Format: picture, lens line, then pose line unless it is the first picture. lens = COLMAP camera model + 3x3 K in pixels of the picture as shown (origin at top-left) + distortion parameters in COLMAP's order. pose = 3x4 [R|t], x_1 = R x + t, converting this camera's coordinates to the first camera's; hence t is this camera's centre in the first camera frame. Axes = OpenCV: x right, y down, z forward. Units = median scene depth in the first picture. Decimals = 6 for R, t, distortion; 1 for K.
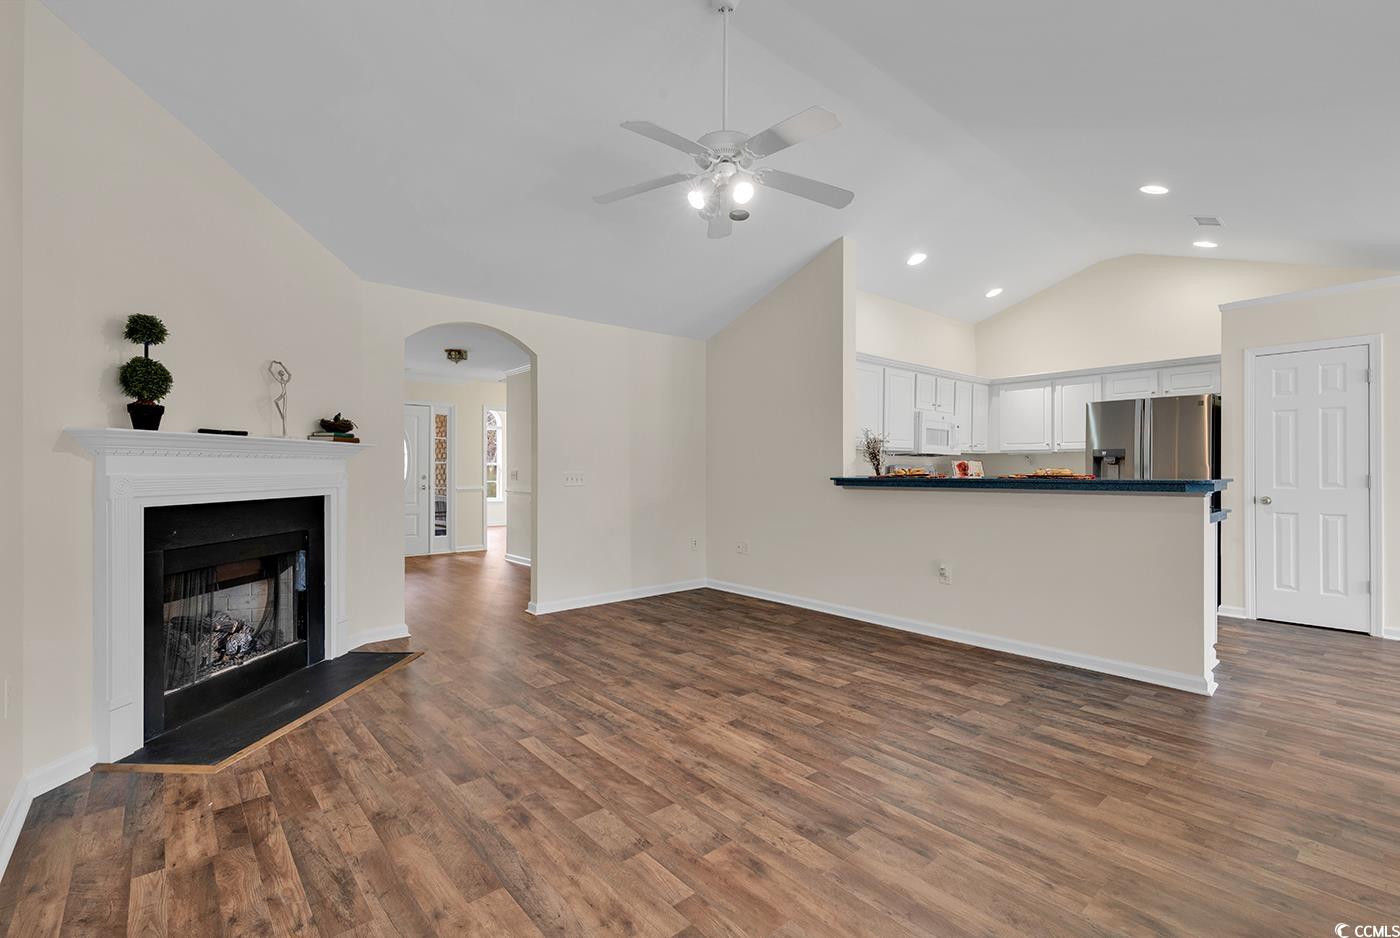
lens RADIAL K [[634.1, 0, 704.7], [0, 634.1, 469.8], [0, 0, 1]] dist [0.009423, -0.002922]
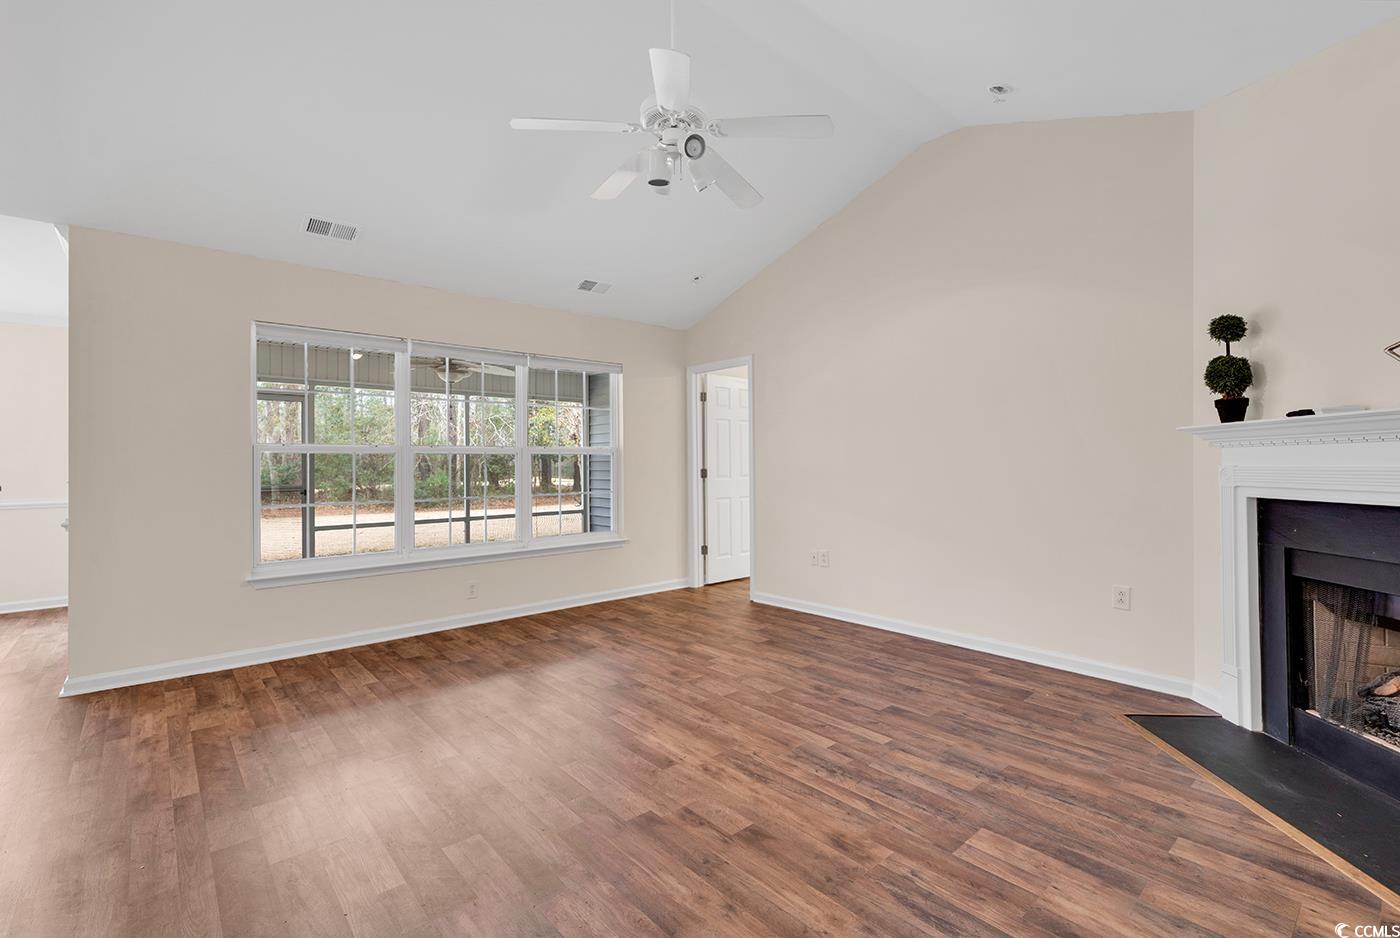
lens RADIAL K [[634.1, 0, 694.7], [0, 634.1, 460.2], [0, 0, 1]] dist [0.009423, -0.002922]
pose [[-0.999917, 0.008616, 0.009557, -0.001082], [0.008586, 0.999958, -0.003167, -0.003366], [-0.009583, -0.003085, -0.999949, 1.652373]]
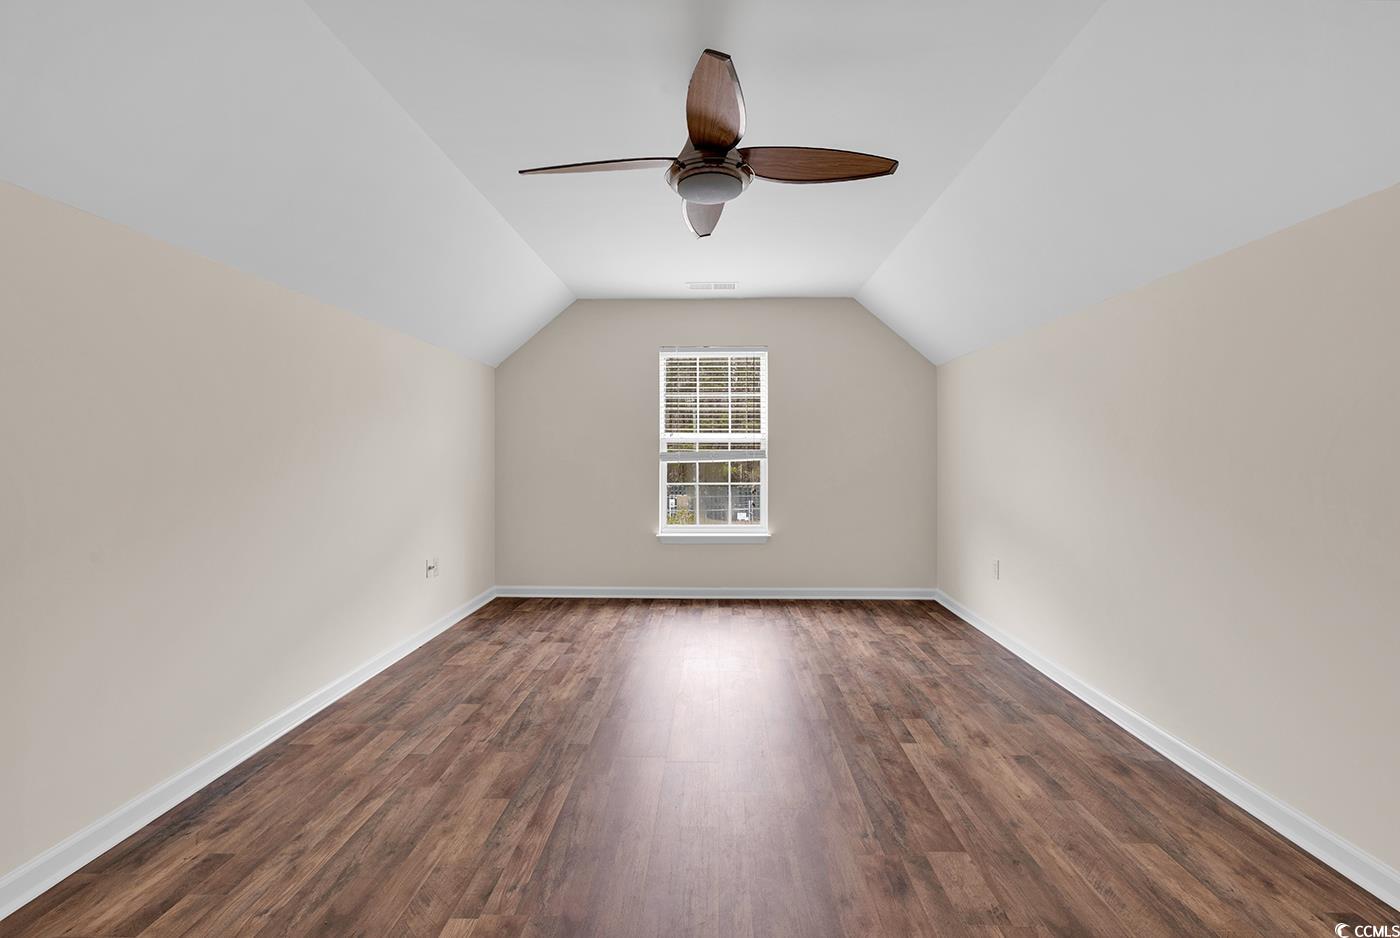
lens RADIAL K [[642.2, 0, 712.2], [0, 642.2, 464.6], [0, 0, 1]] dist [0.018709, 0.000472]
pose [[0.742294, 0.010612, -0.669990, 0.220992], [0.000007, 0.999874, 0.015845, 0.001684], [0.670074, -0.011766, 0.742201, 0.611946]]
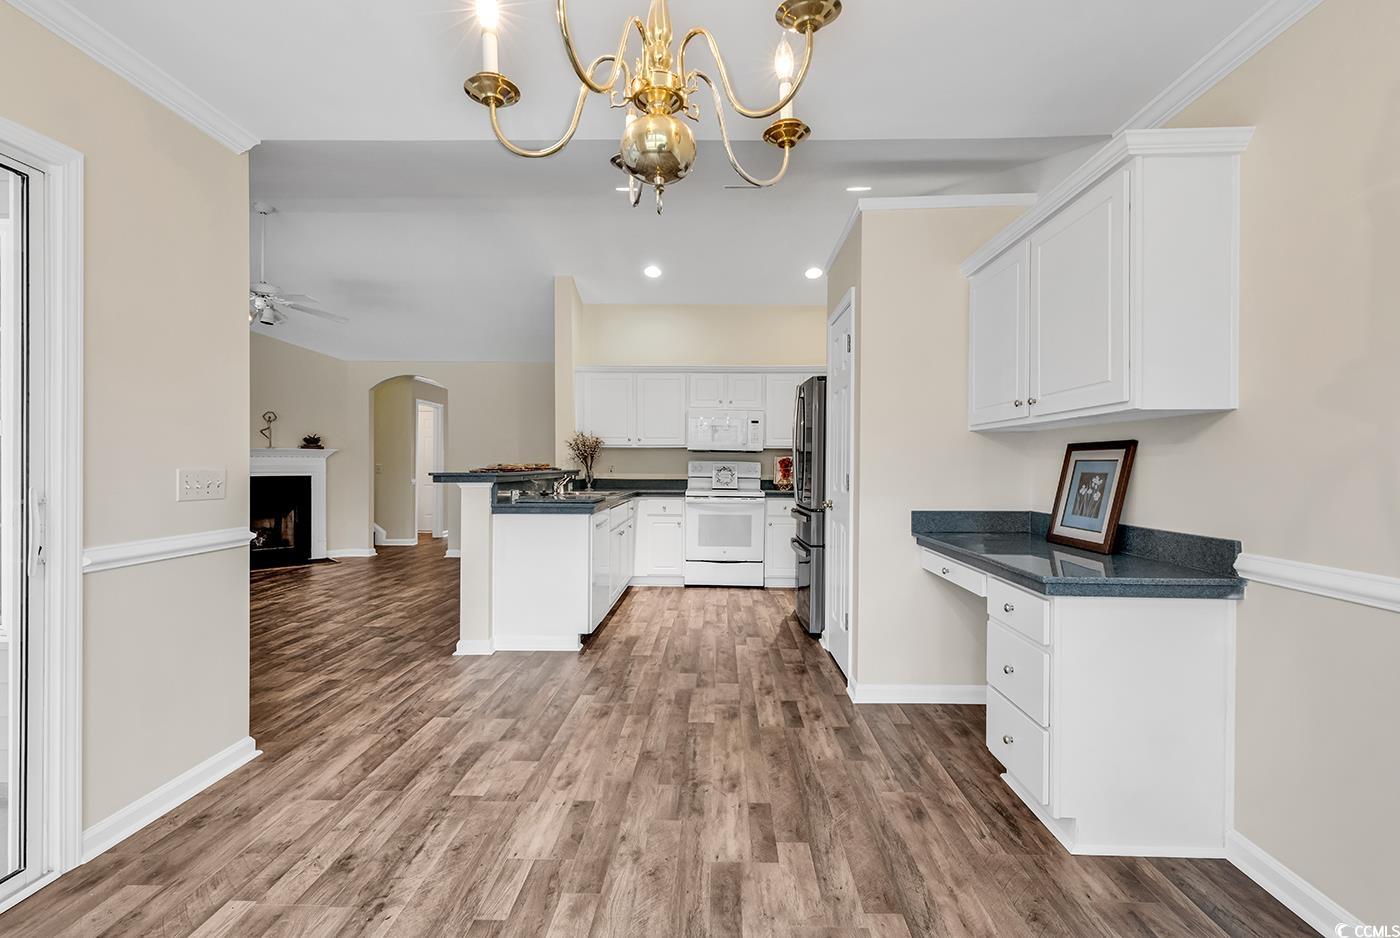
lens RADIAL K [[634.1, 0, 703.9], [0, 634.1, 470.2], [0, 0, 1]] dist [0.009423, -0.002922]
pose [[0.729427, 0.009262, -0.683996, 1.941029], [-0.005494, 0.999955, 0.007682, 0.000339], [0.684037, -0.001845, 0.729445, 0.458075]]
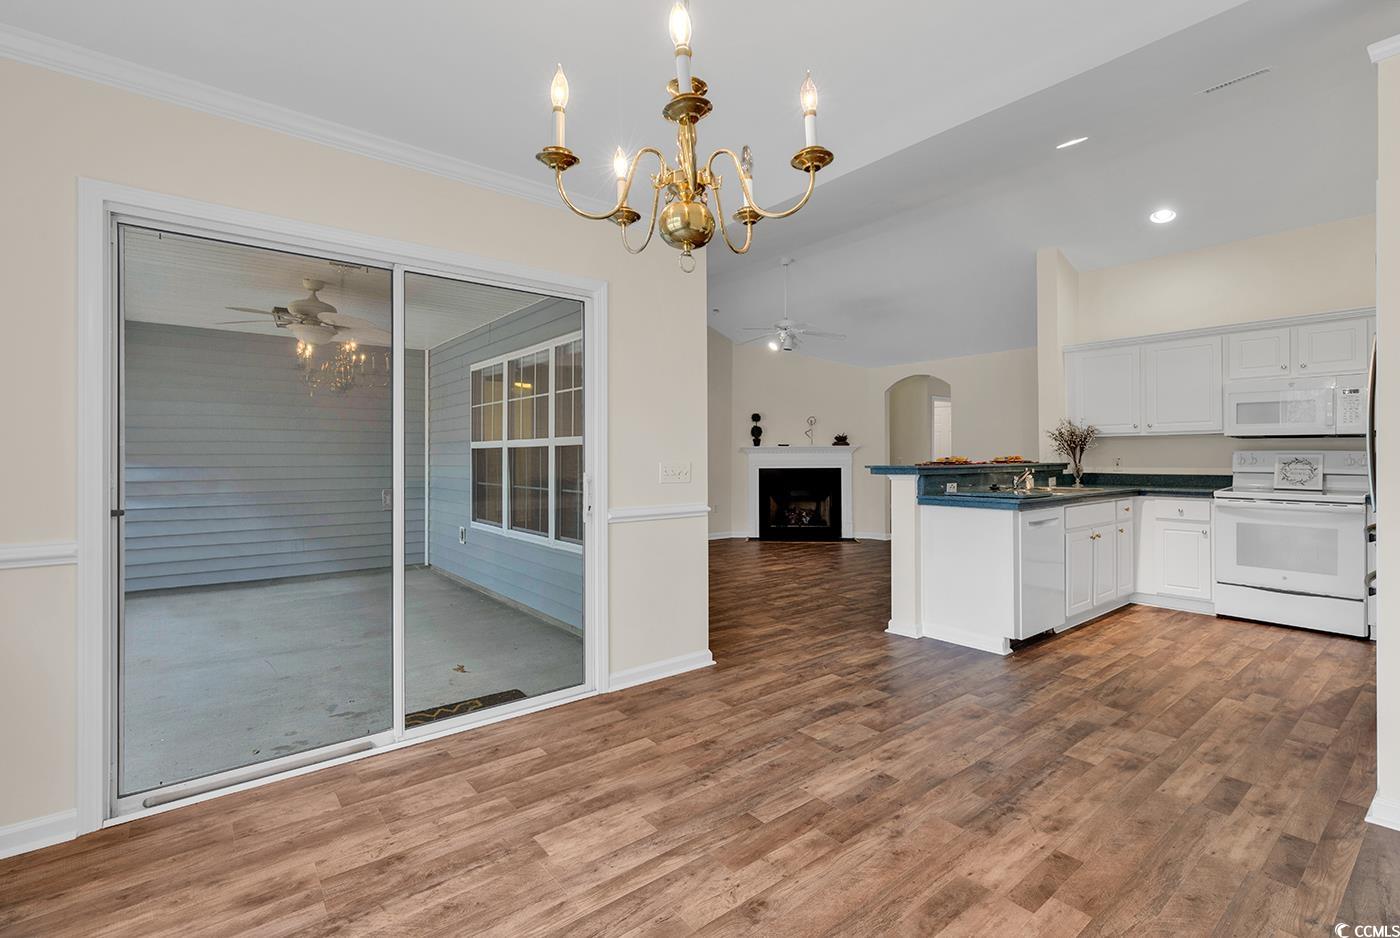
lens RADIAL K [[634.1, 0, 687.8], [0, 634.1, 458.0], [0, 0, 1]] dist [0.009423, -0.002922]
pose [[-0.064496, 0.000628, -0.997918, 2.116869], [0.003381, 0.999994, 0.000411, -0.000976], [0.997912, -0.003348, -0.064497, 0.681554]]
